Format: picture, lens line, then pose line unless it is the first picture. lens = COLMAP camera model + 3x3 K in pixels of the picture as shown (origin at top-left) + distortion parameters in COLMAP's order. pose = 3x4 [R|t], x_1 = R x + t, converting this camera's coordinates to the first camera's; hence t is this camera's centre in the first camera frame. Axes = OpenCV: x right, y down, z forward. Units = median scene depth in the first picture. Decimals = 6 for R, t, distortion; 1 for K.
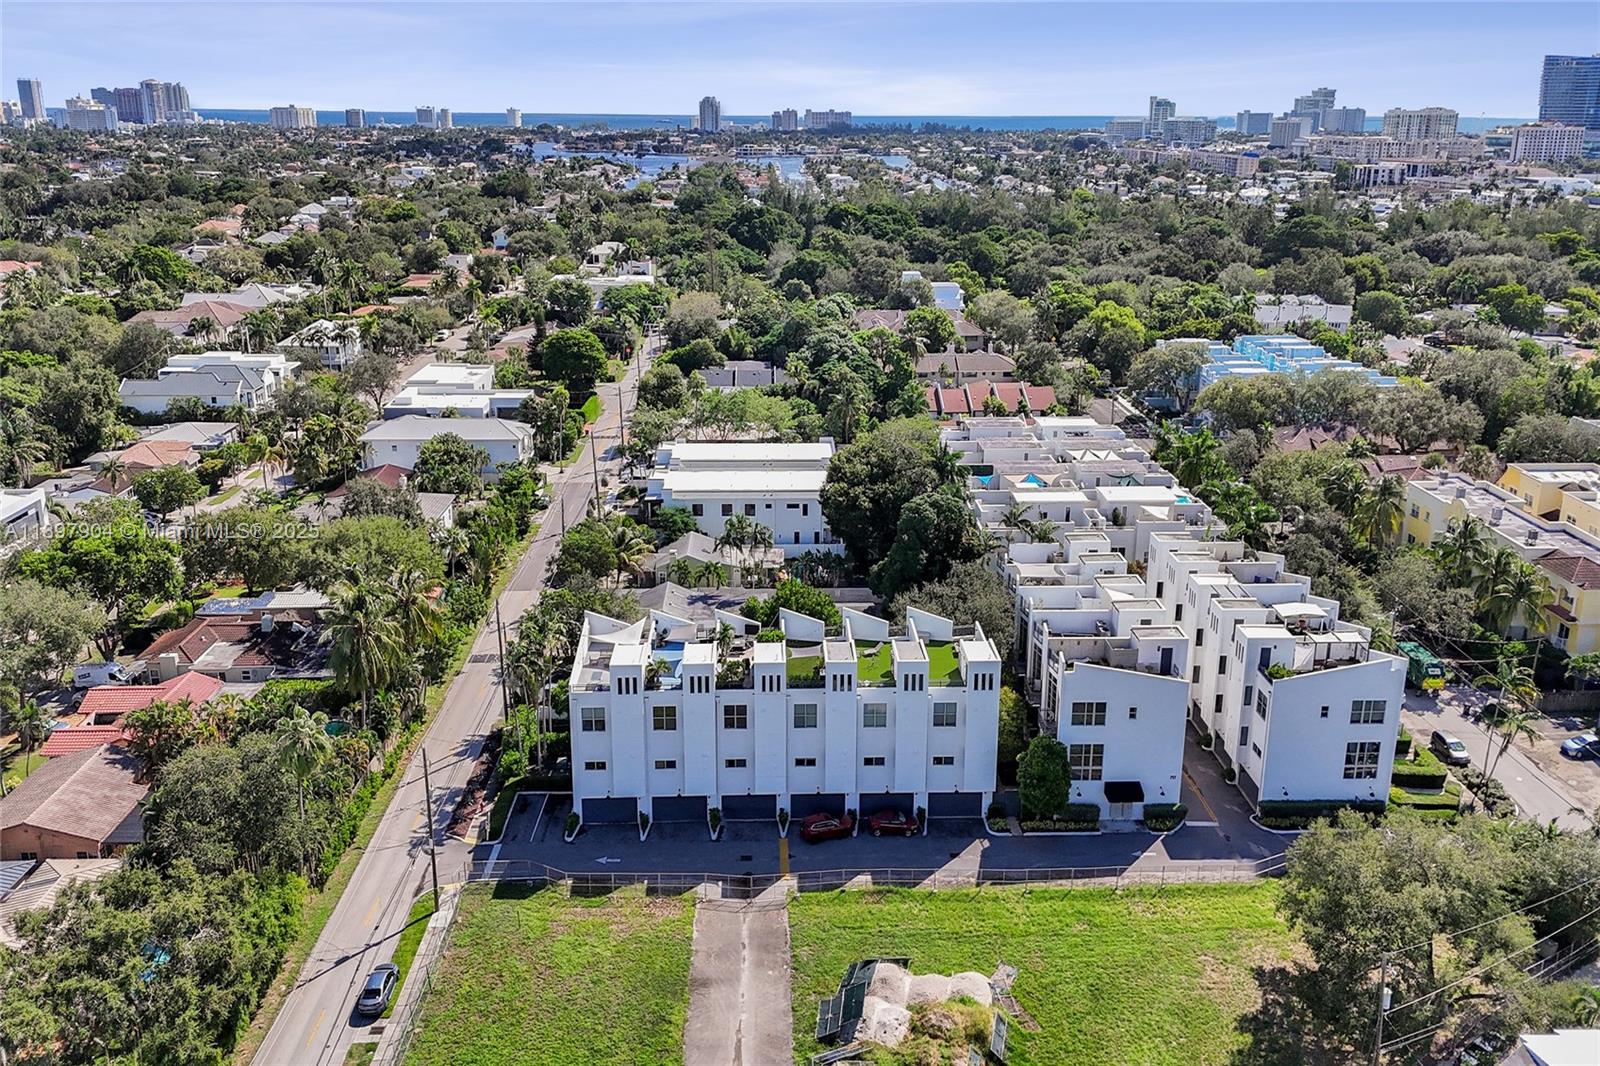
lens RADIAL K [[1396.3, 0, 800.0], [0, 1396.3, 533.0], [0, 0, 1]] dist [0.000426, -0.000132]
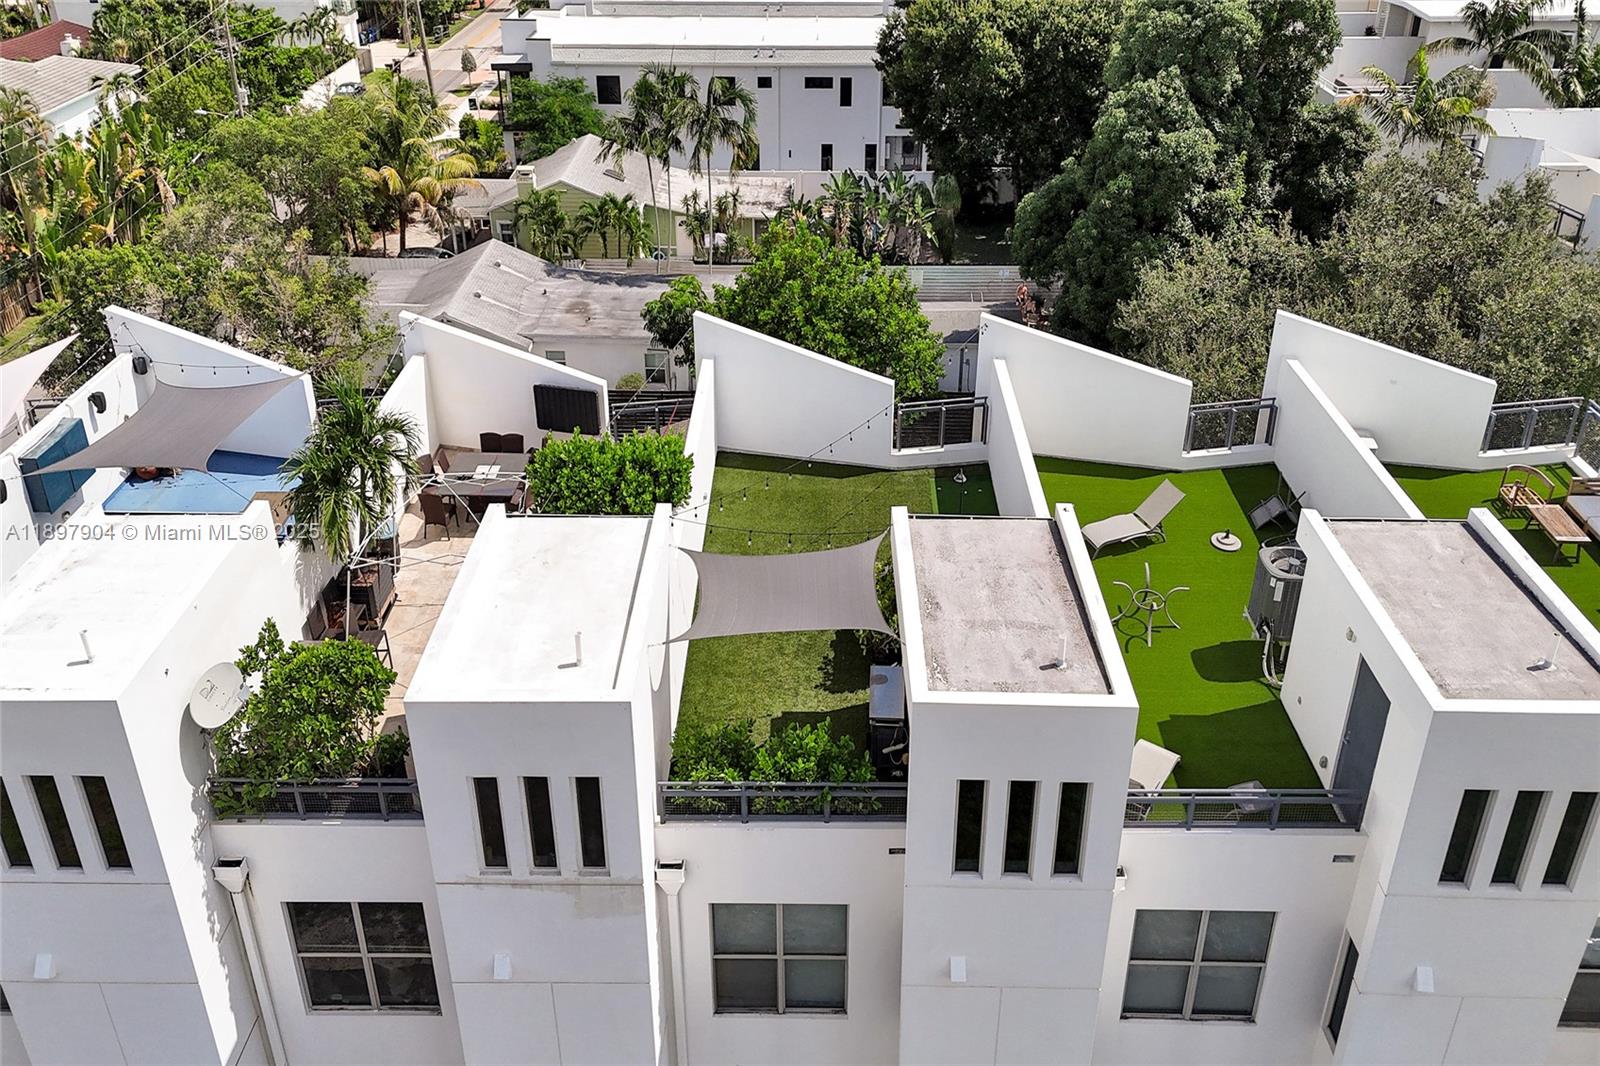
lens RADIAL K [[1396.3, 0, 800.0], [0, 1396.3, 533.0], [0, 0, 1]] dist [0.000426, -0.000132]
pose [[0.999222, 0.010515, -0.038014, 0.008348], [-0.002327, 0.977847, 0.209310, 0.030985], [0.039372, -0.209058, 0.977110, 0.582923]]
